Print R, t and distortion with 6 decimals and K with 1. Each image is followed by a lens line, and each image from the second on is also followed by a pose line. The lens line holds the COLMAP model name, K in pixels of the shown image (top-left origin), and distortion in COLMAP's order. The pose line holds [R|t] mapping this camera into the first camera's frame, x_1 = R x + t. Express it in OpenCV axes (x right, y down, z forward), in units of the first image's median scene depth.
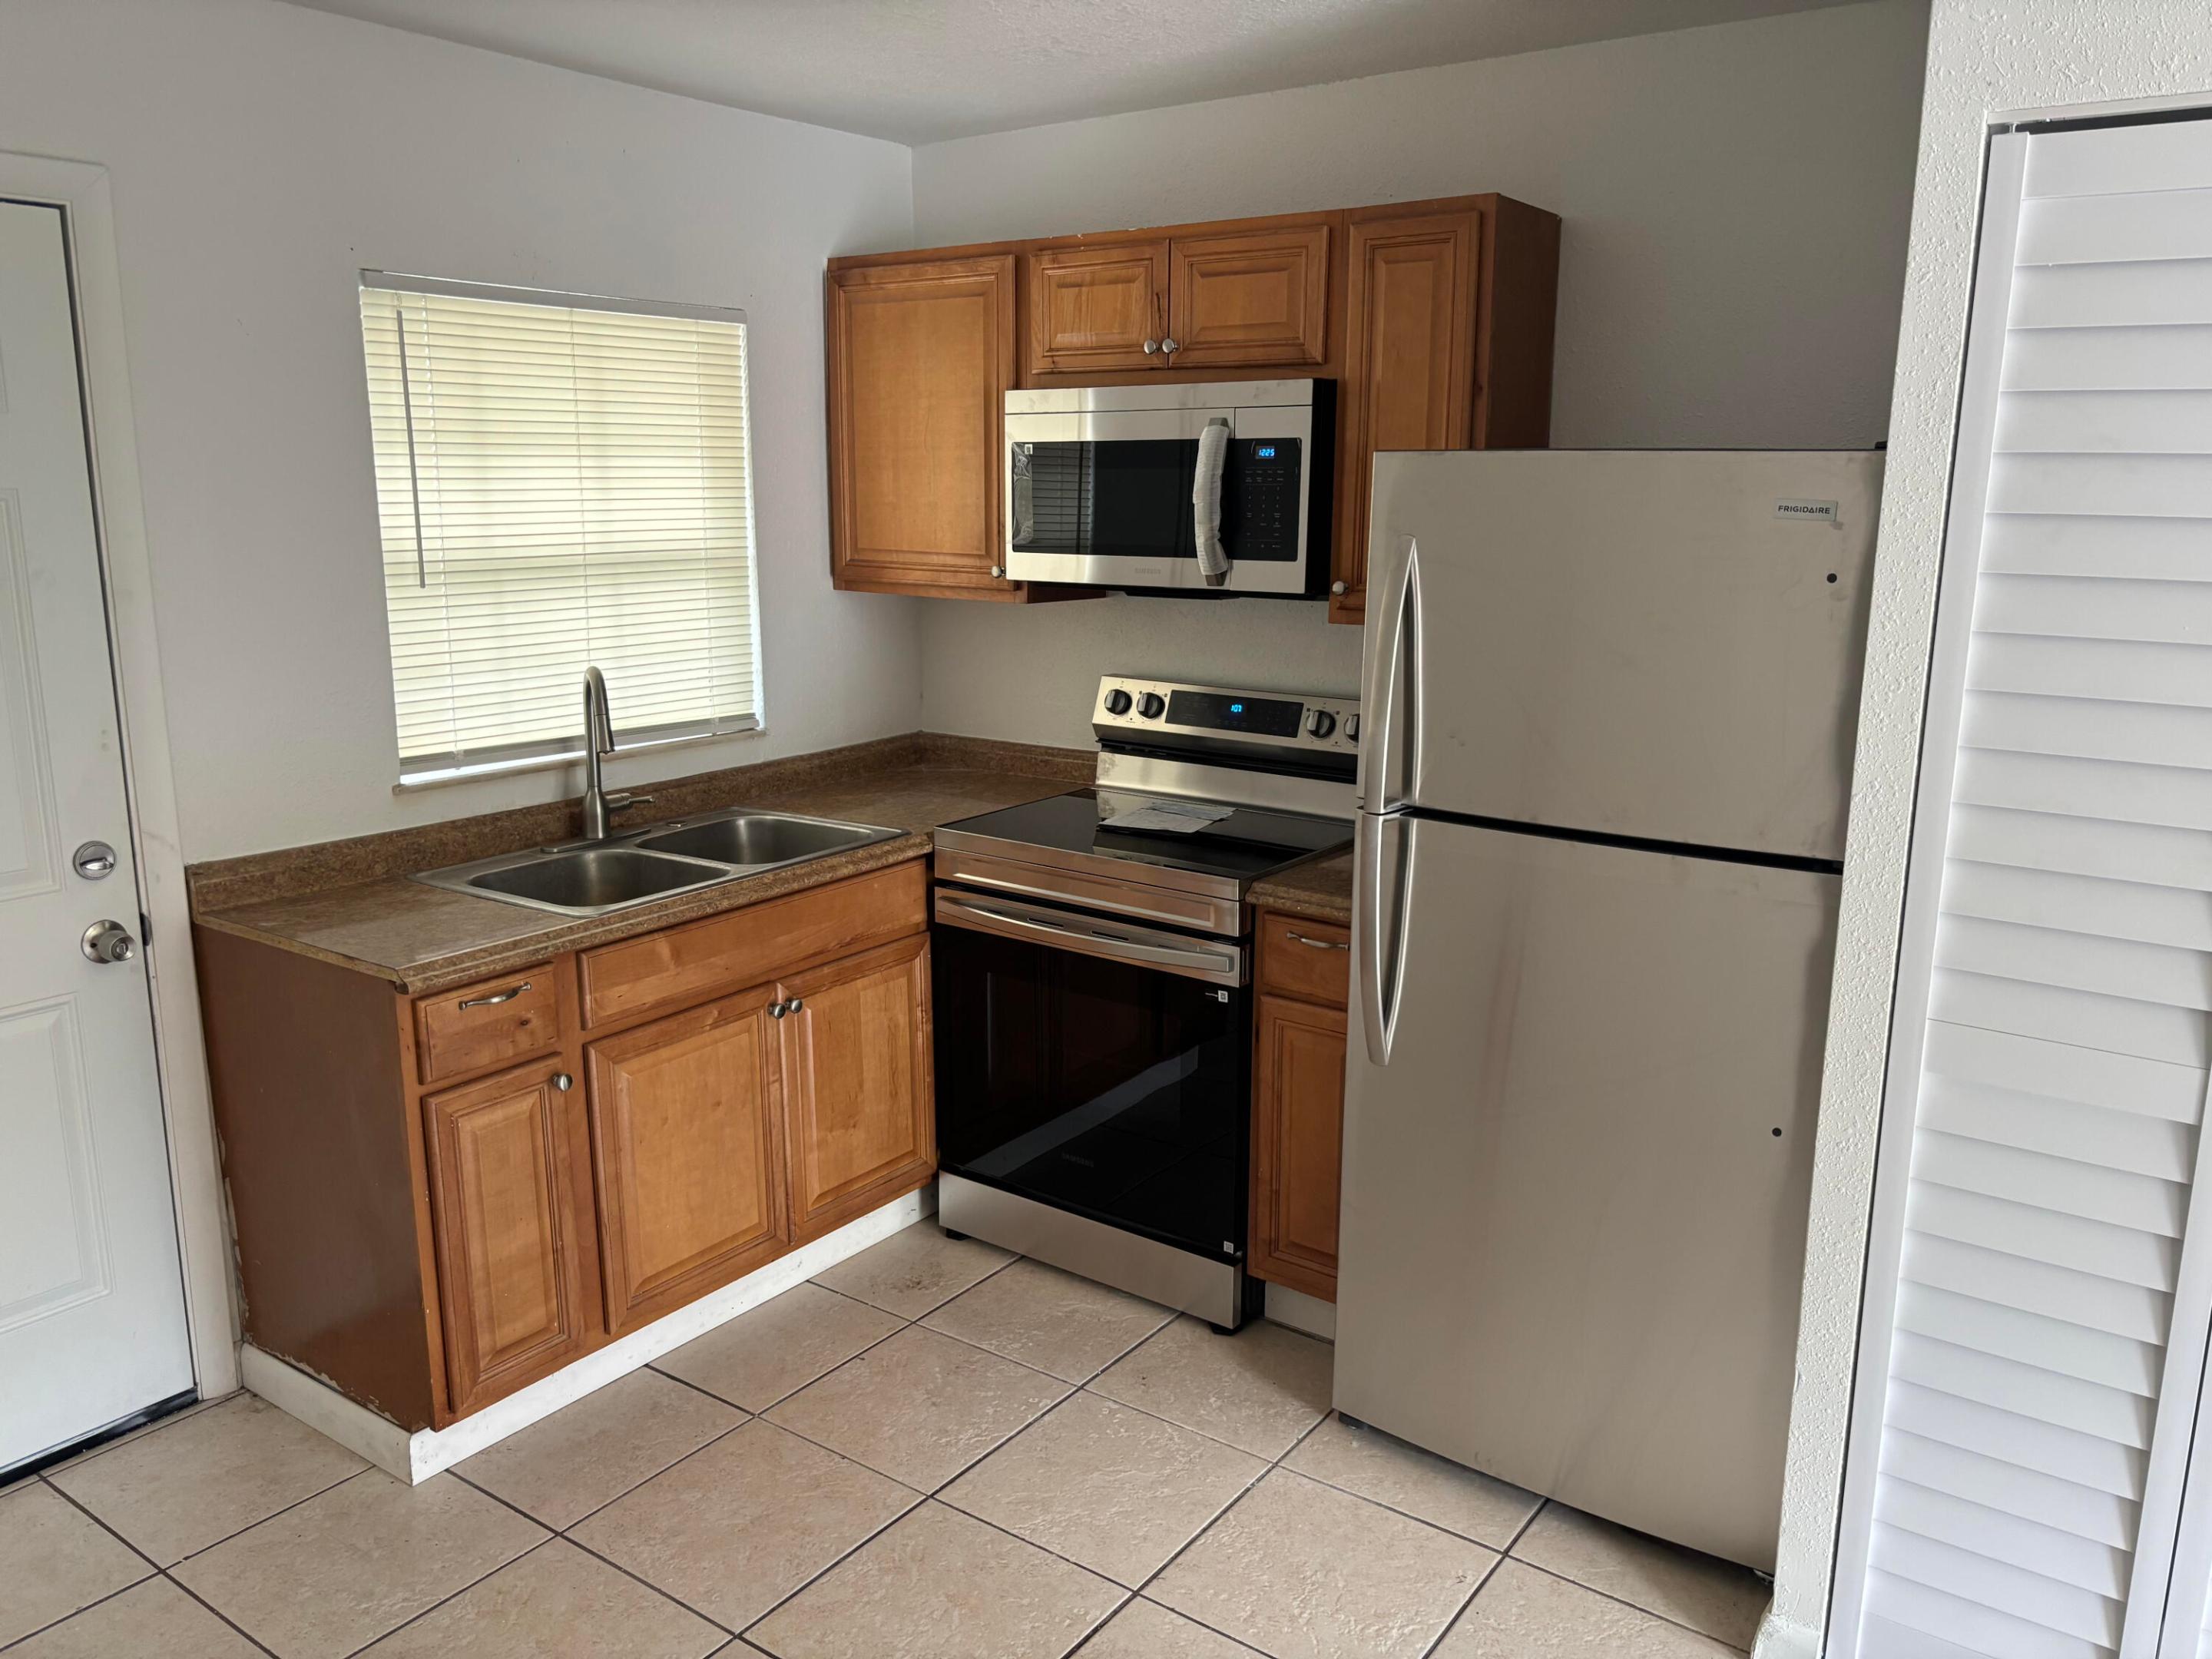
lens RADIAL K [[1683.5, 0, 1106.6], [0, 1683.5, 829.7], [0, 0, 1]] dist [0.013018, 0.001232]
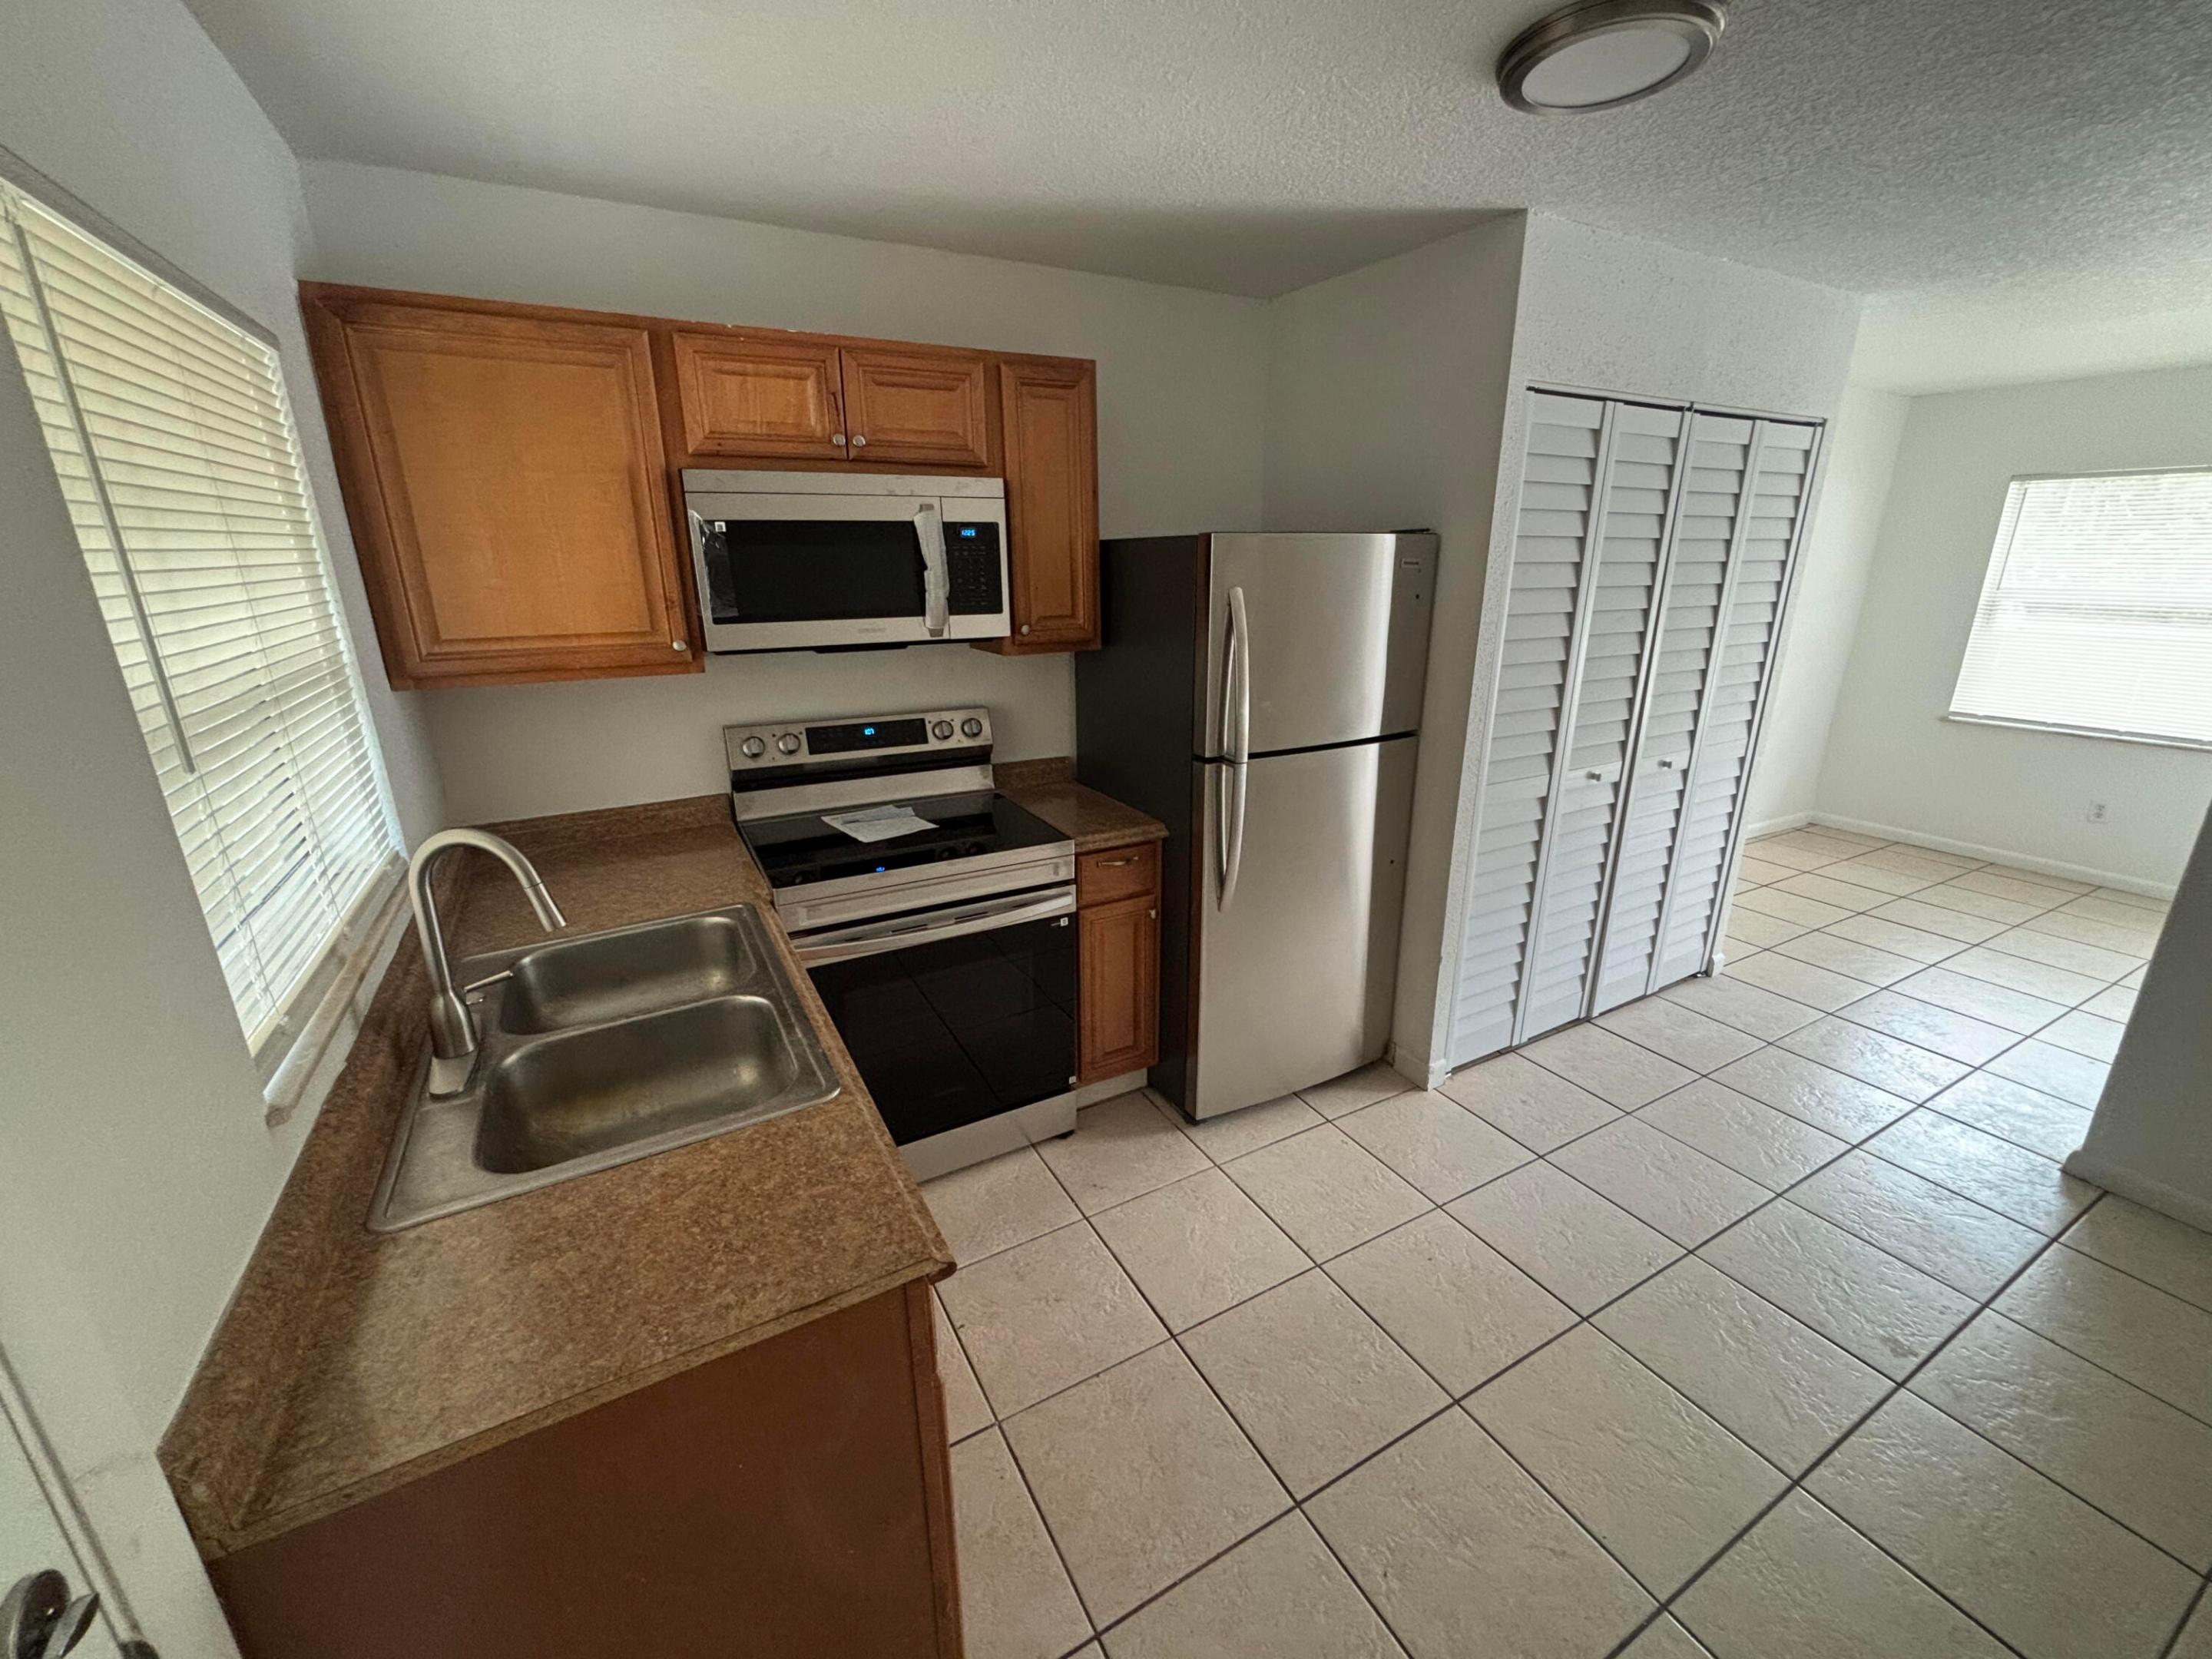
lens RADIAL K [[891.7, 0, 1105.2], [0, 891.7, 833.2], [0, 0, 1]] dist [-0.002824, -0.000483]
pose [[0.439180, -0.280158, 0.853600, -0.515471], [0.193061, 0.957367, 0.214885, -0.123226], [-0.877410, 0.070424, 0.474544, 0.569924]]
